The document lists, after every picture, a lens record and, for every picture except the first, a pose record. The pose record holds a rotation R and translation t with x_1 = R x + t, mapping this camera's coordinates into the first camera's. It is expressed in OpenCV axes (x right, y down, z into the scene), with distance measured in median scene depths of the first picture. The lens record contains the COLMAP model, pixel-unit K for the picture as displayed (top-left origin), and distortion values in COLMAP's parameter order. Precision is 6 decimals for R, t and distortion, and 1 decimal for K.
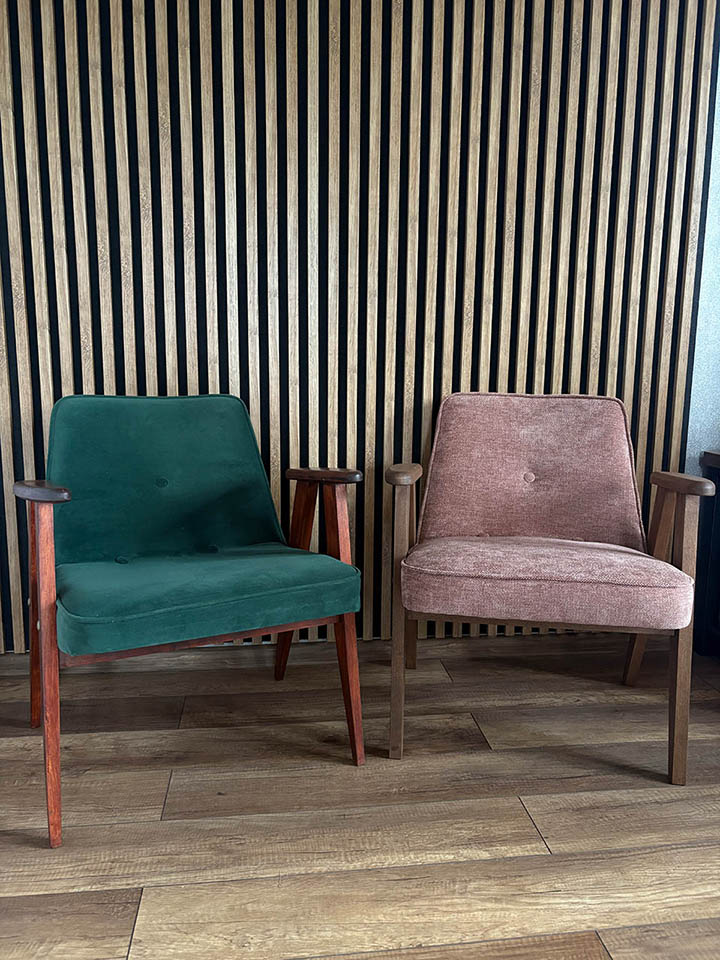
lens RADIAL K [[732.9, 0, 363.1], [0, 732.9, 478.9], [0, 0, 1]] dist [0.020096, -0.028595]
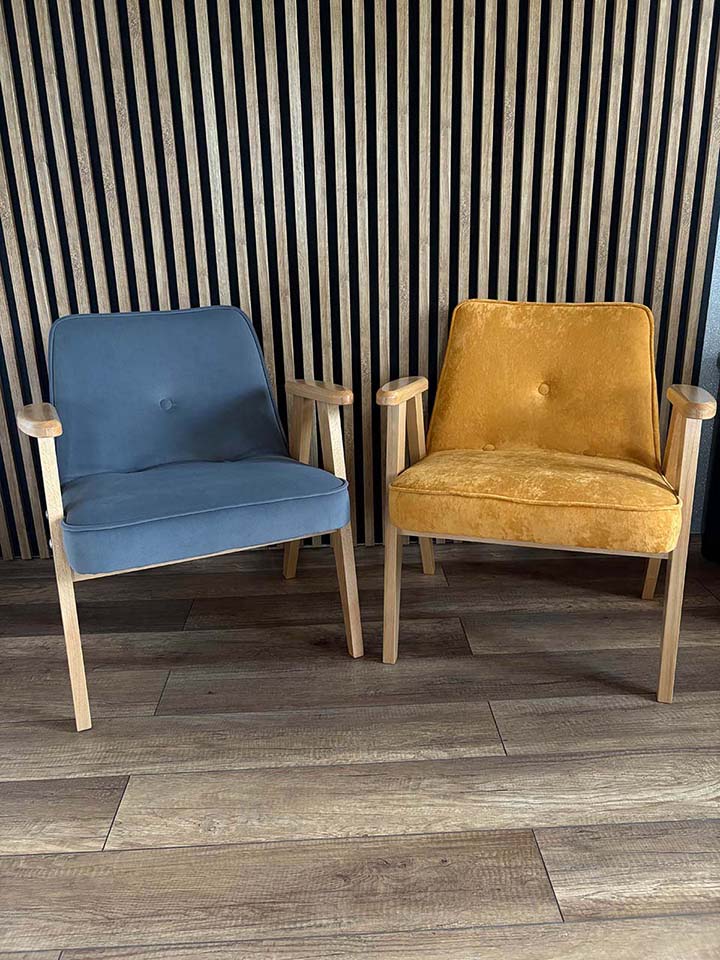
lens RADIAL K [[732.9, 0, 362.7], [0, 732.9, 480.7], [0, 0, 1]] dist [0.020096, -0.028595]
pose [[0.995505, -0.006253, -0.094505, 0.109943], [0.021266, 0.987098, 0.158698, -0.040348], [0.092293, -0.159994, 0.982794, 0.000427]]
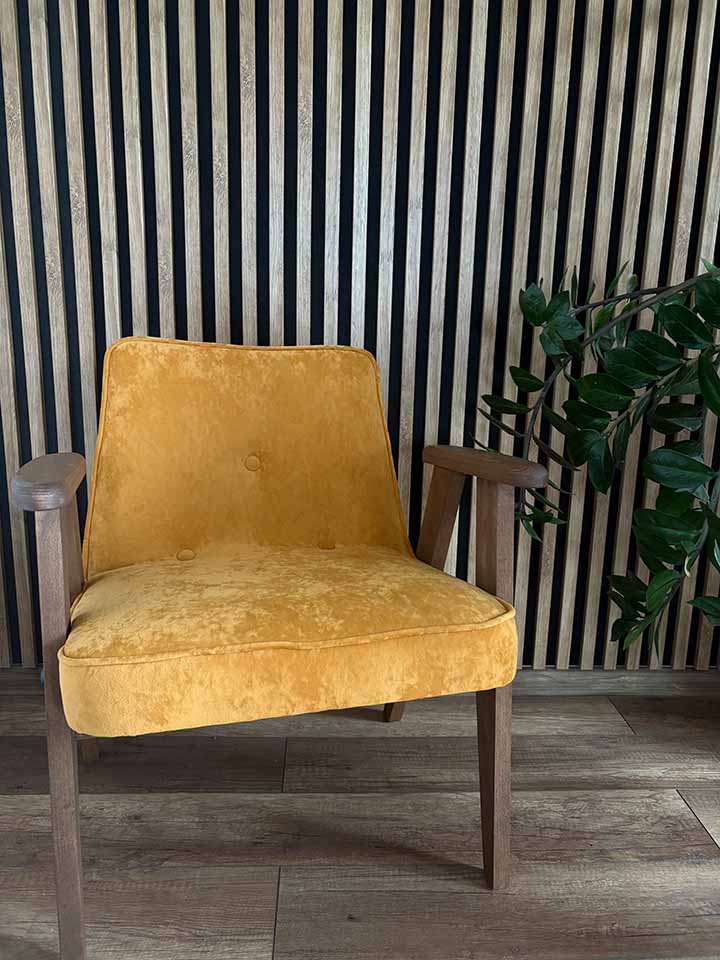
lens RADIAL K [[732.9, 0, 361.2], [0, 732.9, 480.3], [0, 0, 1]] dist [0.020096, -0.028595]
pose [[0.996374, 0.030615, -0.079388, -0.116429], [-0.026096, 0.998013, 0.057345, -0.020133], [0.080985, -0.055066, 0.995193, 0.269573]]
